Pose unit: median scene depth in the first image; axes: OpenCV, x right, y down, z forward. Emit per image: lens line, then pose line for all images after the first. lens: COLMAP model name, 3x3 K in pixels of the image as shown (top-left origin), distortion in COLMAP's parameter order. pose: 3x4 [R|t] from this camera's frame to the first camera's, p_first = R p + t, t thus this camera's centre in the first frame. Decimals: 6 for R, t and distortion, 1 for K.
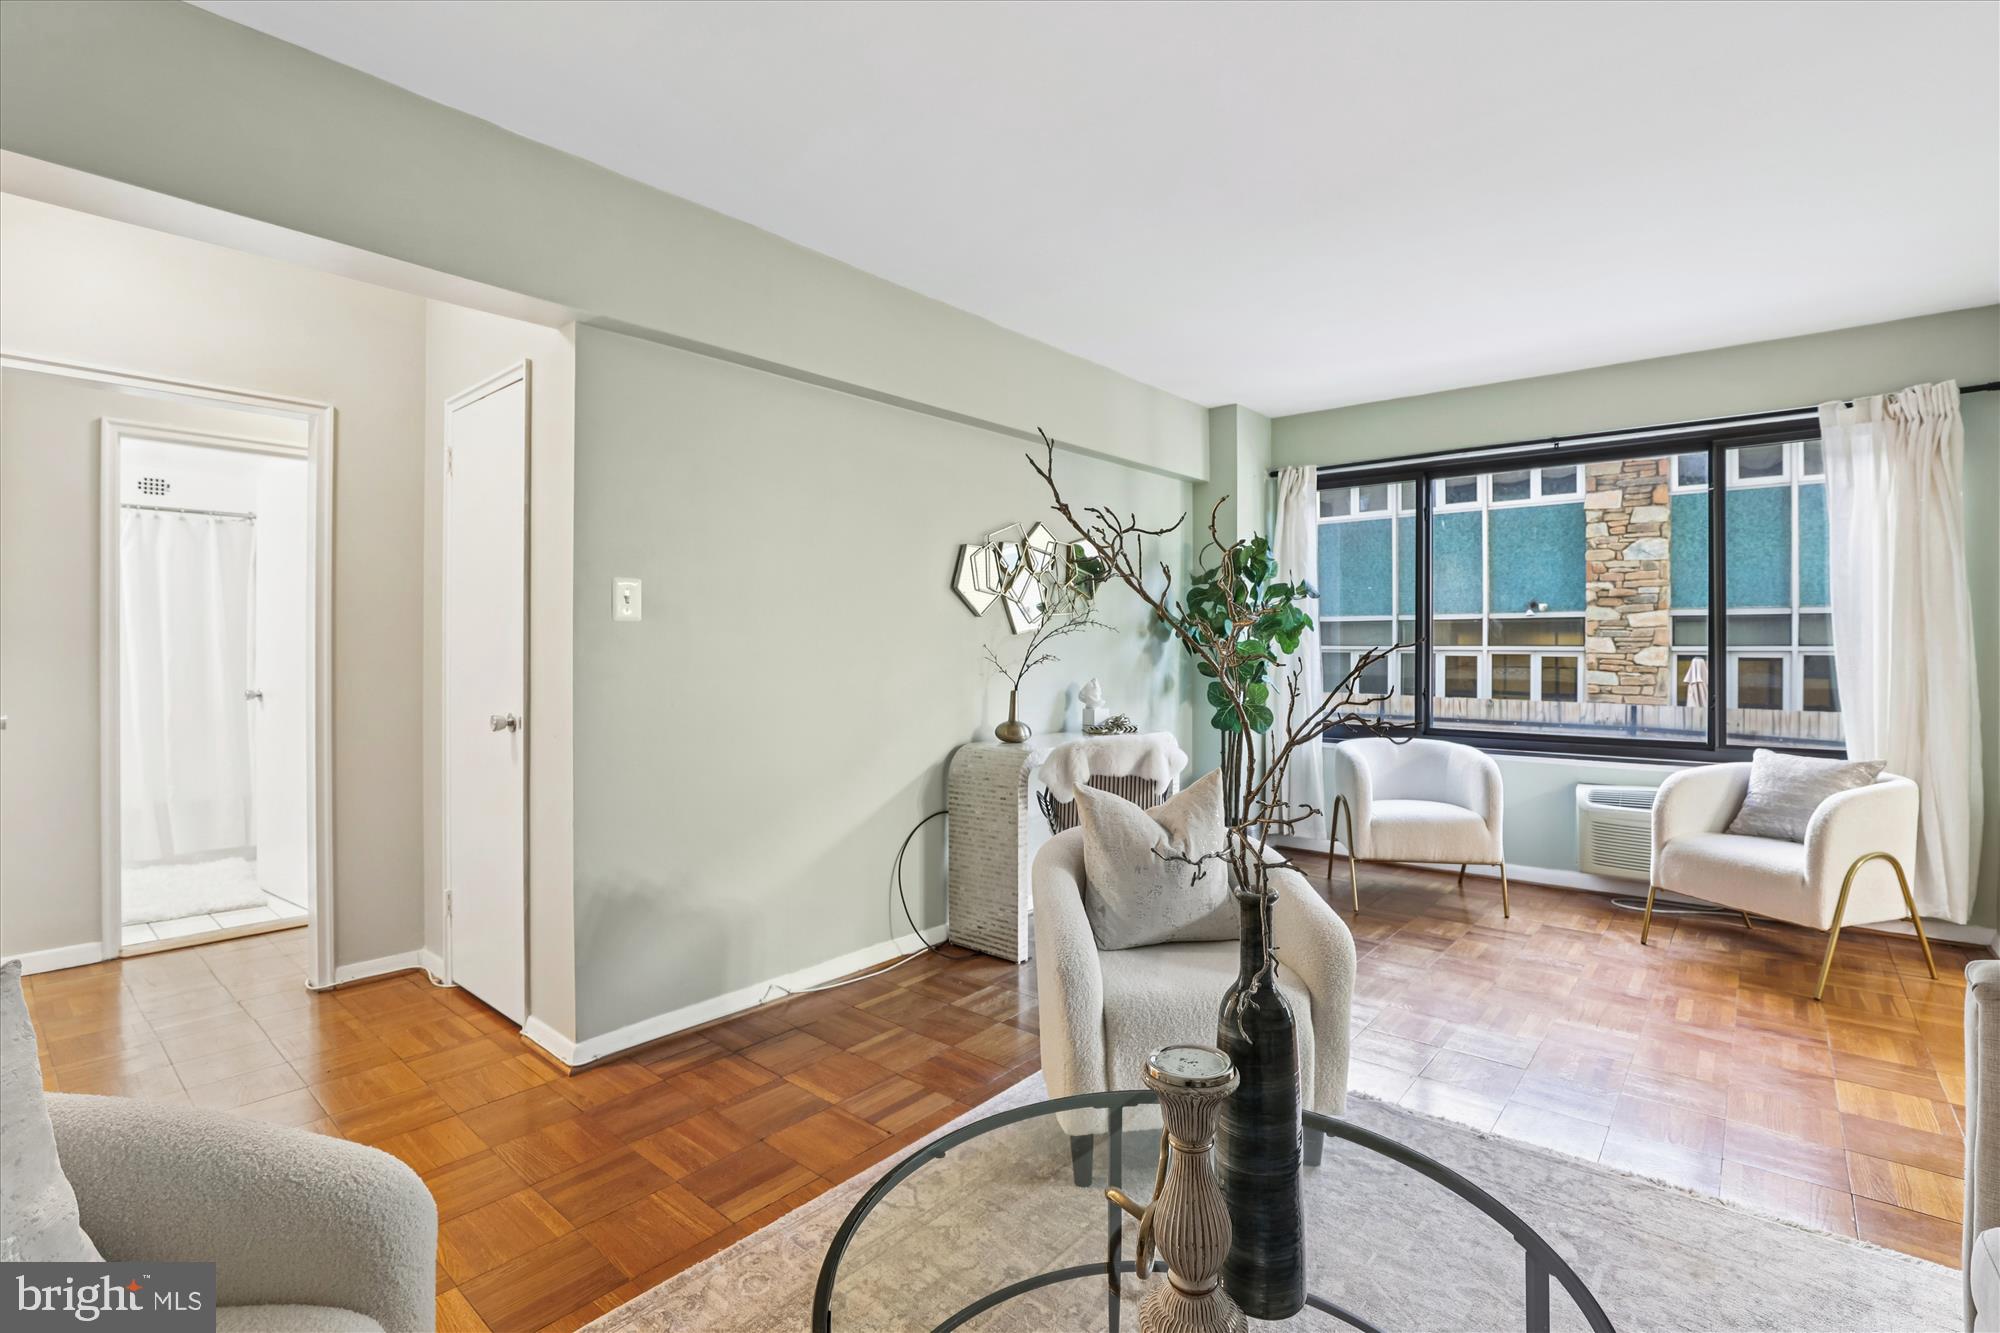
lens RADIAL K [[927.3, 0, 1012.4], [0, 927.3, 643.6], [0, 0, 1]] dist [0.002629, -0.000626]
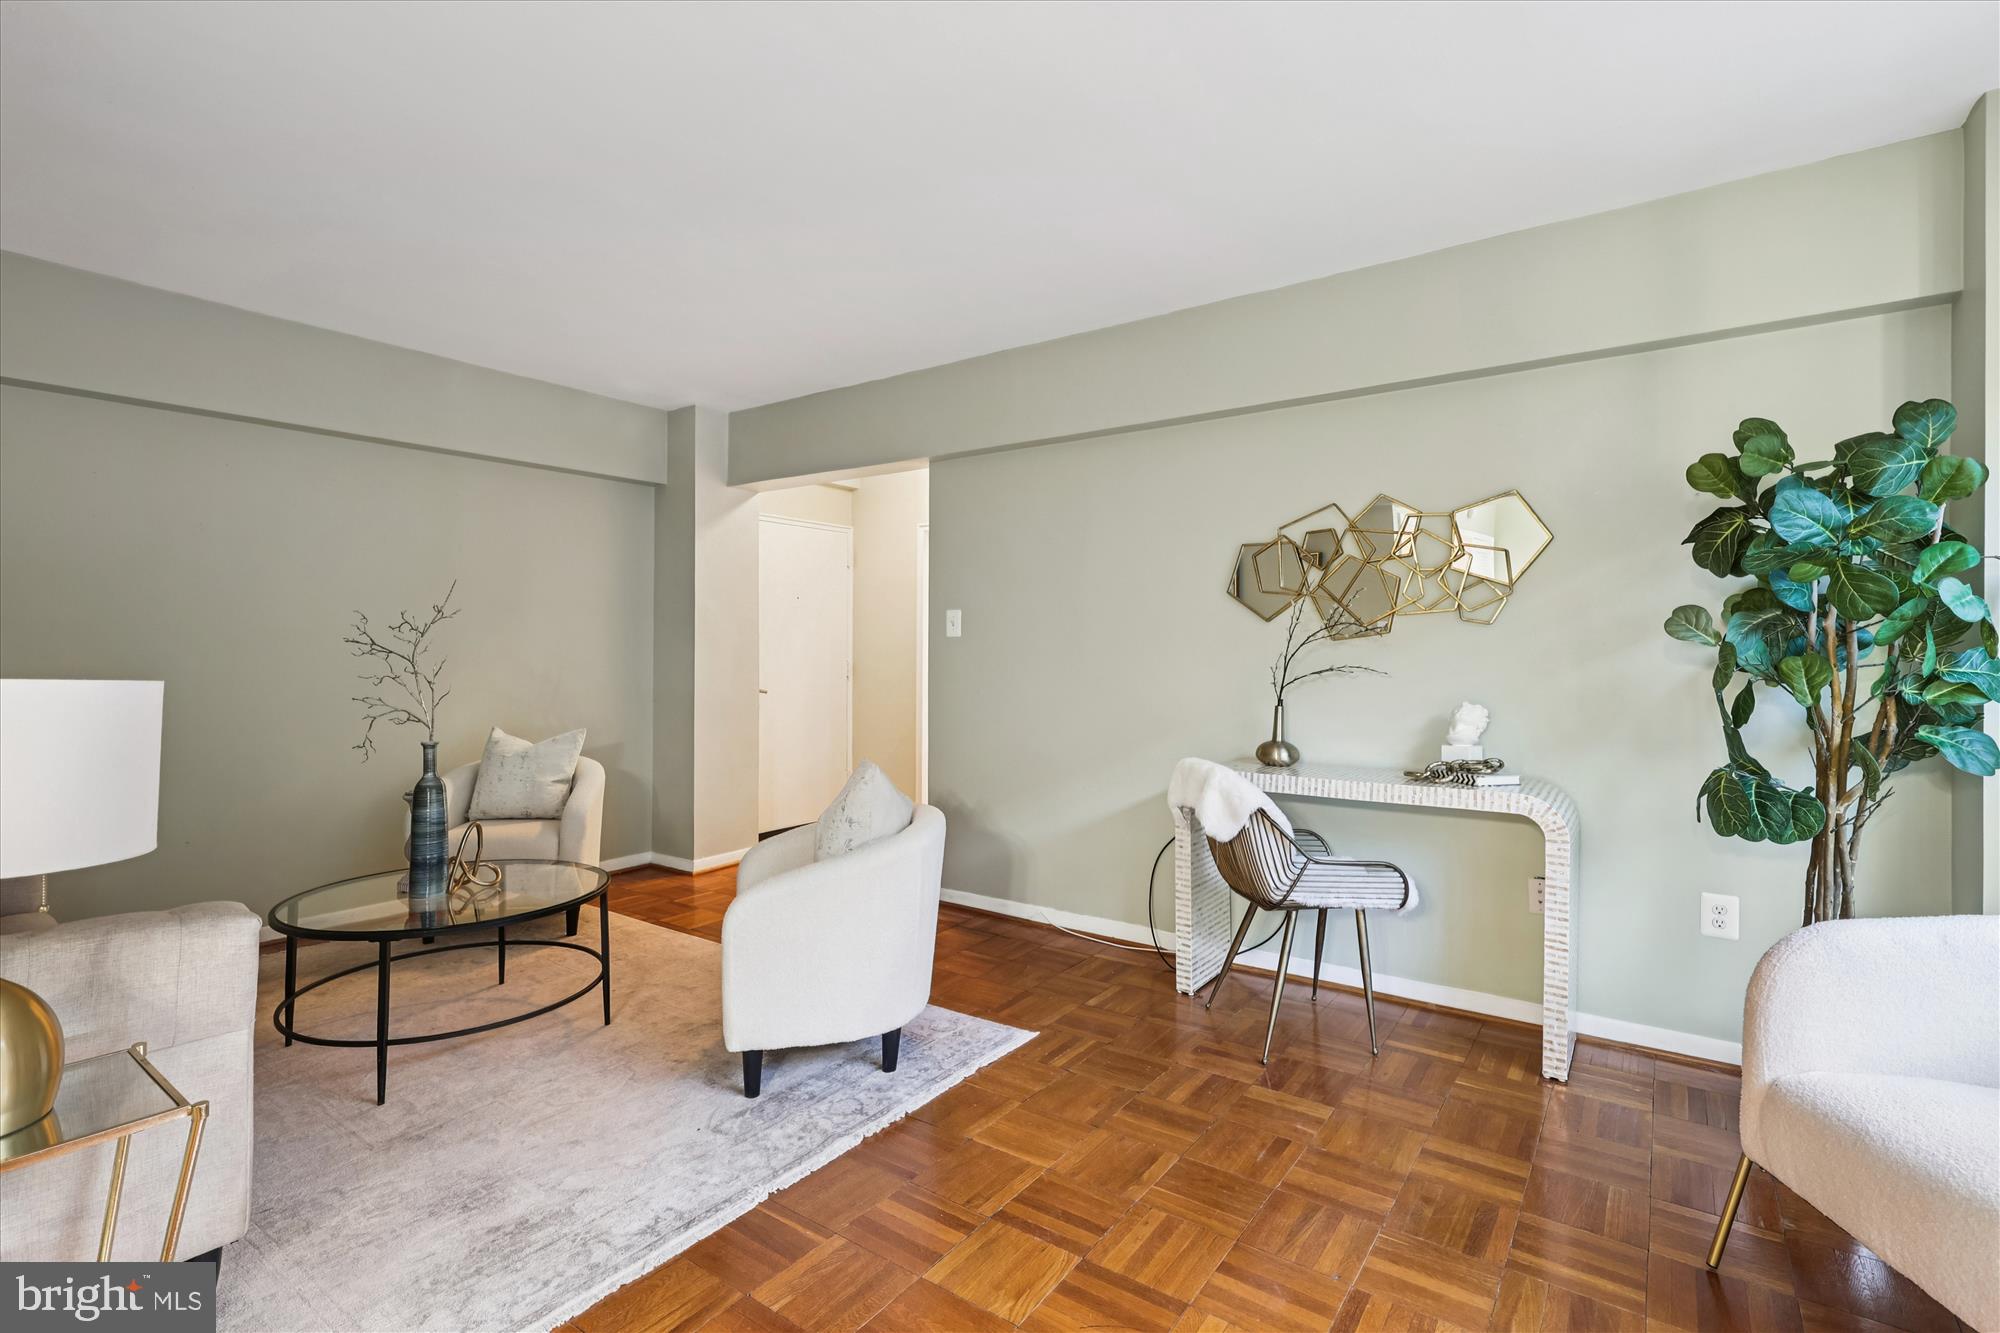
lens RADIAL K [[927.3, 0, 1012.4], [0, 927.3, 643.6], [0, 0, 1]] dist [0.002629, -0.000626]
pose [[0.082420, -0.003019, -0.996593, 1.120682], [0.001051, 0.999995, -0.002943, -0.006929], [0.996597, -0.000804, 0.082423, 0.912717]]
